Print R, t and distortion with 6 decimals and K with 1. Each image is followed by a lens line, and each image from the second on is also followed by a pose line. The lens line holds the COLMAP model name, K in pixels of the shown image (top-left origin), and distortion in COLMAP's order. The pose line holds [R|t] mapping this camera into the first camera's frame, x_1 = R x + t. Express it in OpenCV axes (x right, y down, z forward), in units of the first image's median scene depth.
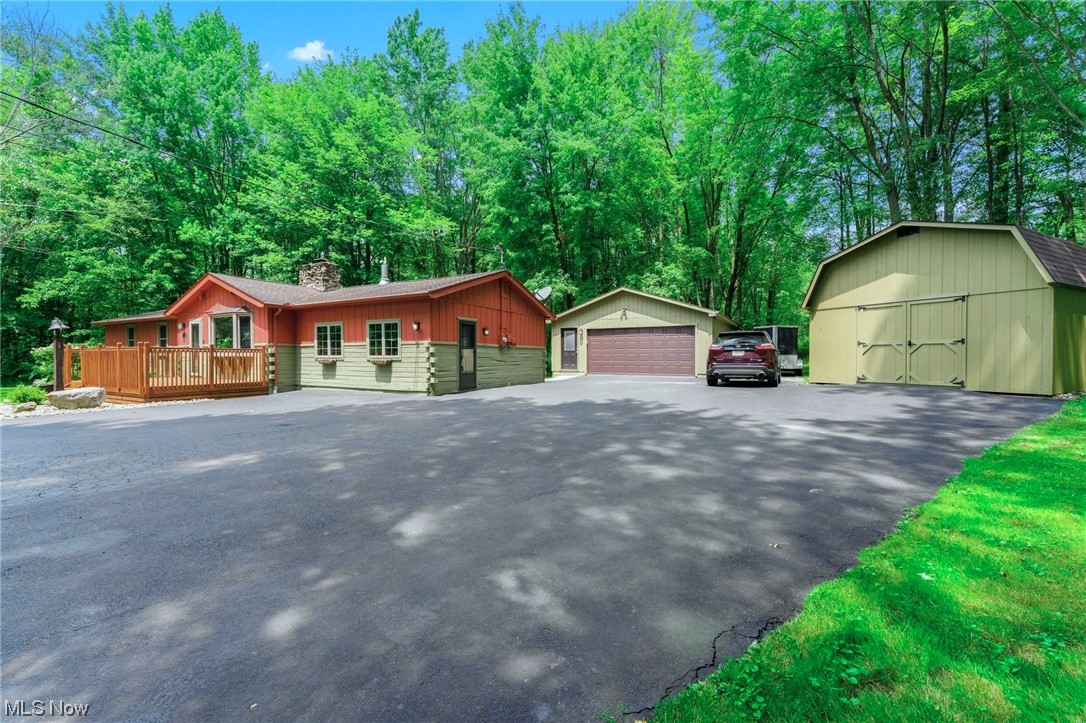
lens RADIAL K [[440.0, 0, 543.0], [0, 440.0, 361.5], [0, 0, 1]] dist [0.001485, 0.000028]
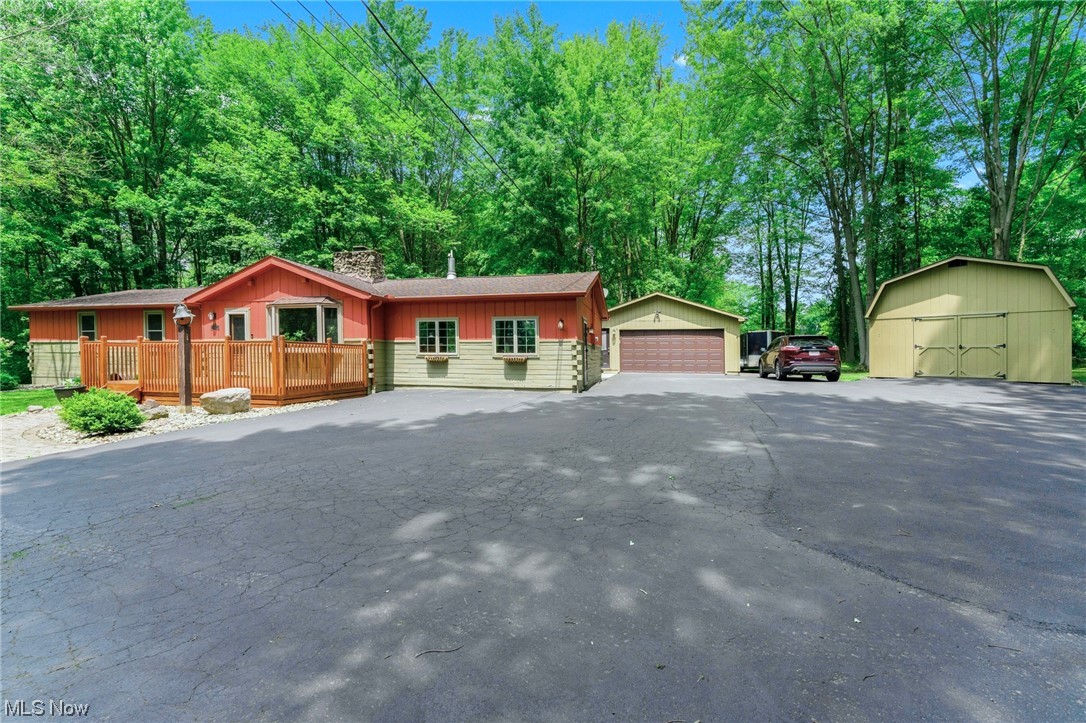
lens RADIAL K [[445.4, 0, 543.0], [0, 445.4, 361.5], [0, 0, 1]] dist [-0.000034, -0.000032]
pose [[0.964589, 0.002805, 0.263741, -0.500005], [-0.002936, 0.999996, 0.000105, 0.004523], [-0.263740, -0.000876, 0.964594, 0.015468]]
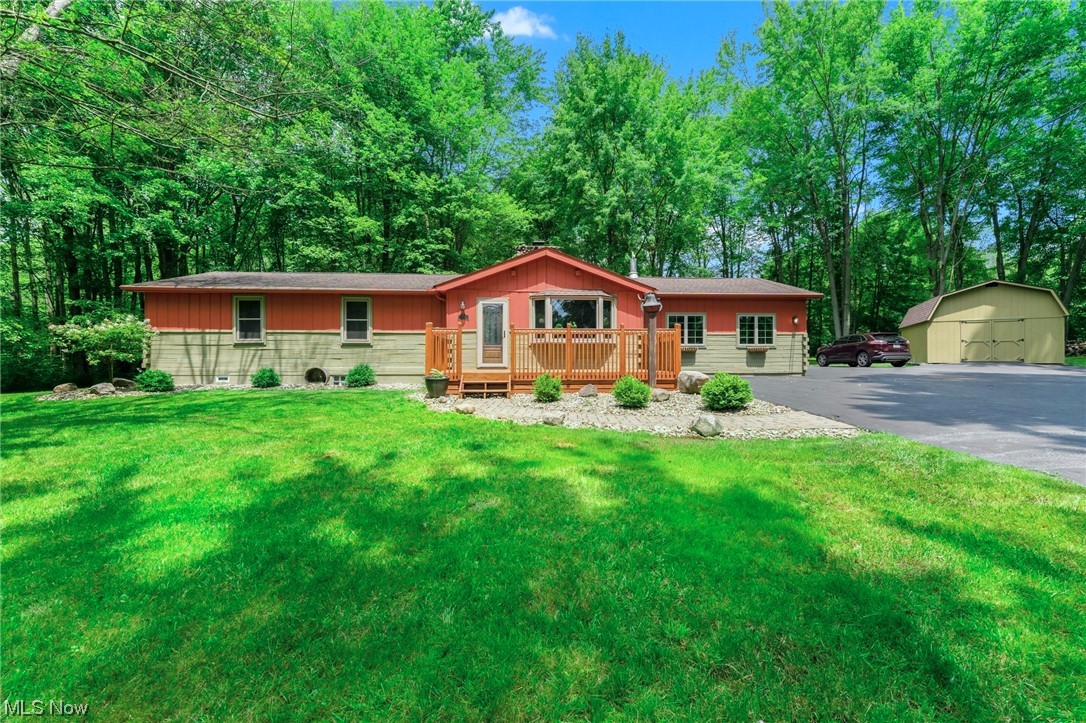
lens RADIAL K [[440.0, 0, 543.0], [0, 440.0, 361.5], [0, 0, 1]] dist [0.001485, 0.000028]
pose [[0.839516, -0.003792, 0.543321, -1.302874], [0.007574, 0.999960, -0.004725, 0.030213], [-0.543282, 0.008081, 0.839512, 0.286467]]
